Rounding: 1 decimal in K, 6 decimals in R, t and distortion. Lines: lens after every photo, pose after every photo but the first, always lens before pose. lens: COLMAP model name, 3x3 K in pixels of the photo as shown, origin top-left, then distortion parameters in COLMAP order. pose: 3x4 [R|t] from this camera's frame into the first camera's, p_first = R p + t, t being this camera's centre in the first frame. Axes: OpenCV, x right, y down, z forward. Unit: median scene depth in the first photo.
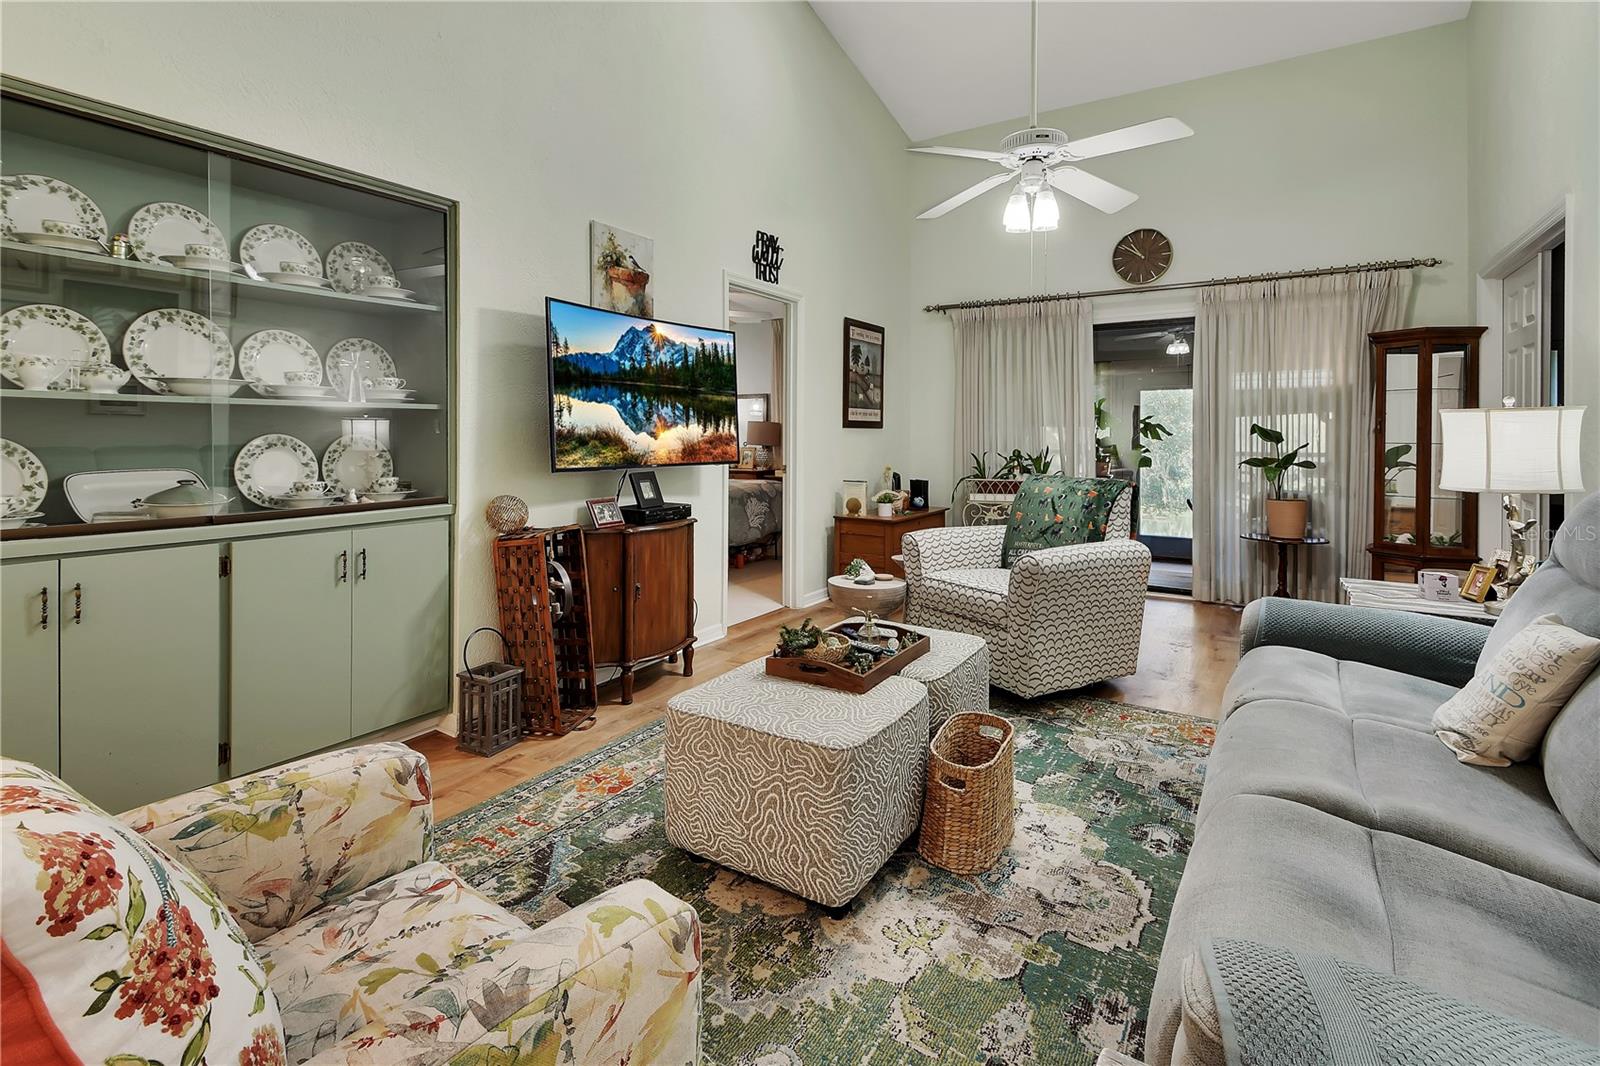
lens RADIAL K [[755.5, 0, 783.6], [0, 755.5, 436.9], [0, 0, 1]] dist [0.012166, -0.000366]
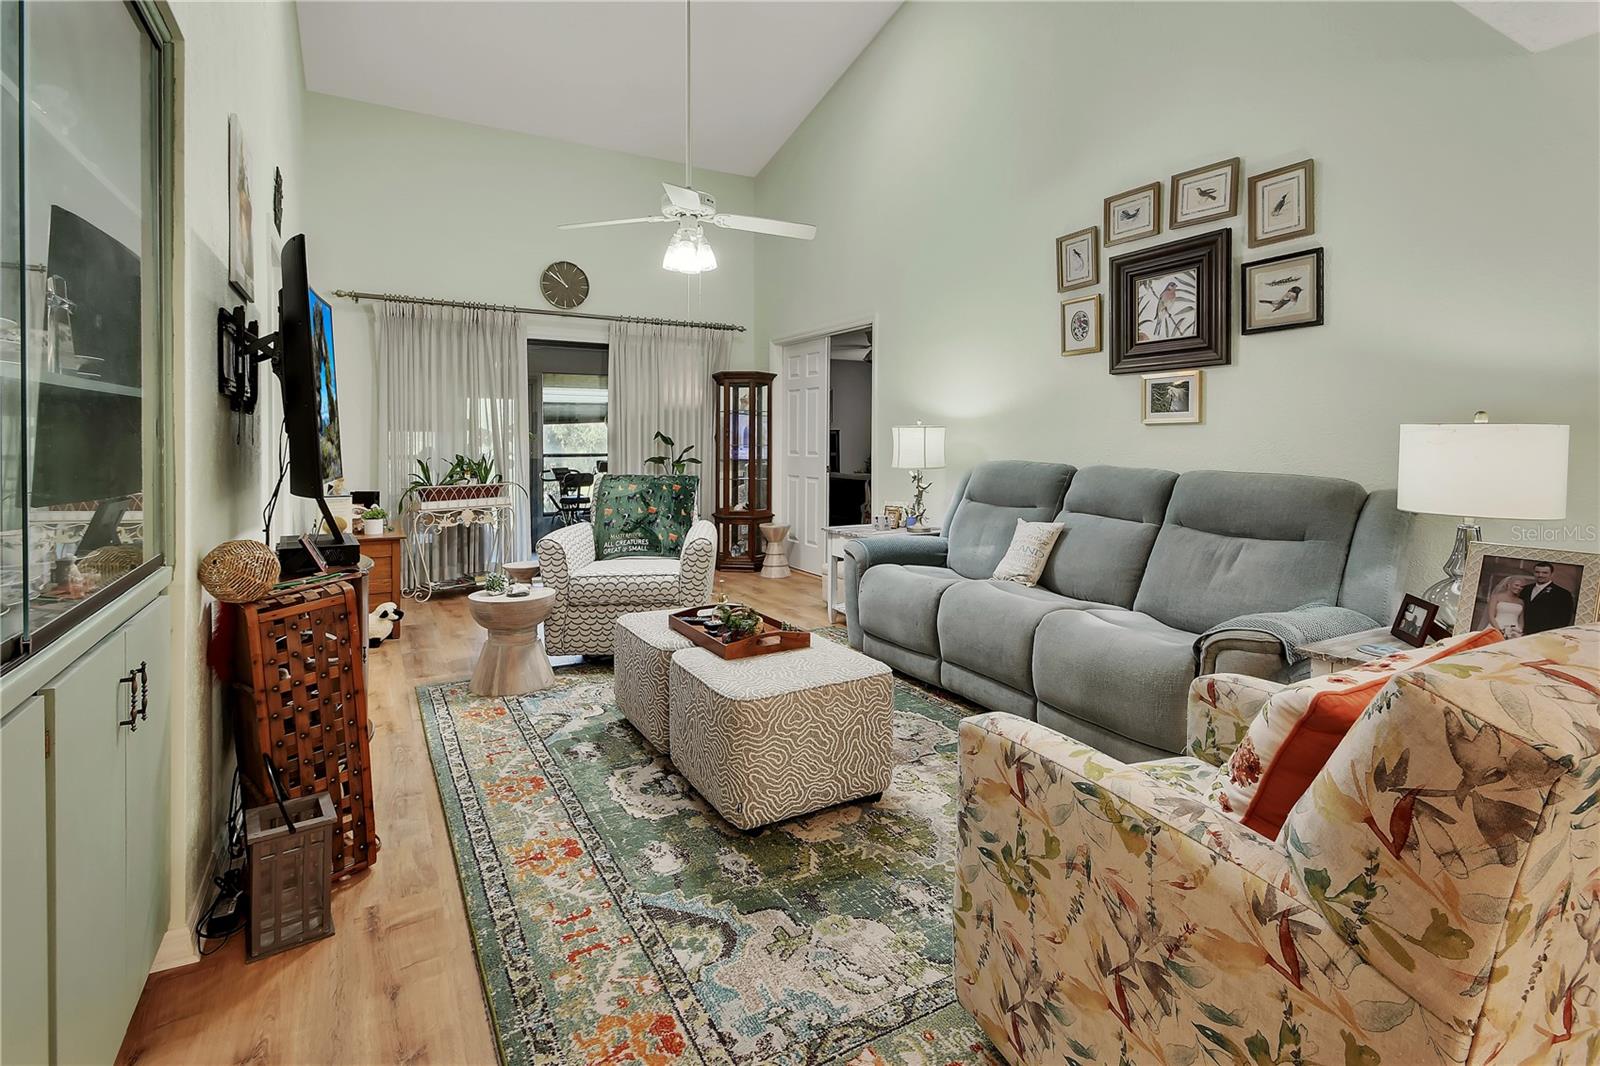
lens RADIAL K [[755.5, 0, 783.6], [0, 755.5, 436.9], [0, 0, 1]] dist [0.012166, -0.000366]
pose [[0.458923, 0.002120, 0.888474, -0.472441], [0.002948, 0.999988, -0.003909, -0.001762], [-0.888471, 0.004413, 0.458911, 0.208868]]
